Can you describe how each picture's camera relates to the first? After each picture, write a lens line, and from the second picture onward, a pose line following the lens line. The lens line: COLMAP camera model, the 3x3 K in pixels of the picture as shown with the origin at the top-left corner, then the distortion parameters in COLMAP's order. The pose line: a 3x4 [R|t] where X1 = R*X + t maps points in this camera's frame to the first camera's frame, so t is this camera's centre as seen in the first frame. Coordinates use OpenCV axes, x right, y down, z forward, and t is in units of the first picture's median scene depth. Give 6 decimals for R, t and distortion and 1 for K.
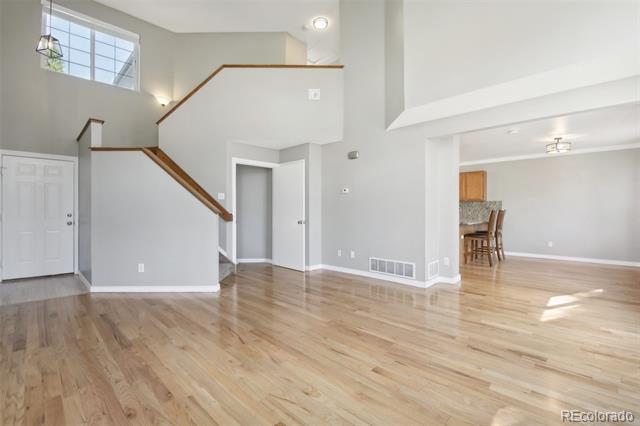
lens RADIAL K [[282.9, 0, 316.9], [0, 282.9, 211.6], [0, 0, 1]] dist [-0.000130, -0.009737]
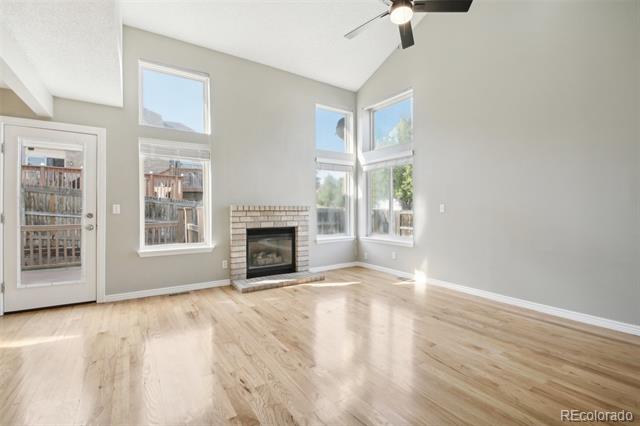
lens RADIAL K [[282.9, 0, 316.9], [0, 282.9, 211.6], [0, 0, 1]] dist [-0.000130, -0.009737]
pose [[-0.979249, -0.000497, 0.202659, -0.114378], [0.000816, 0.999979, 0.006397, -0.001866], [-0.202658, 0.006429, -0.979228, 1.928186]]
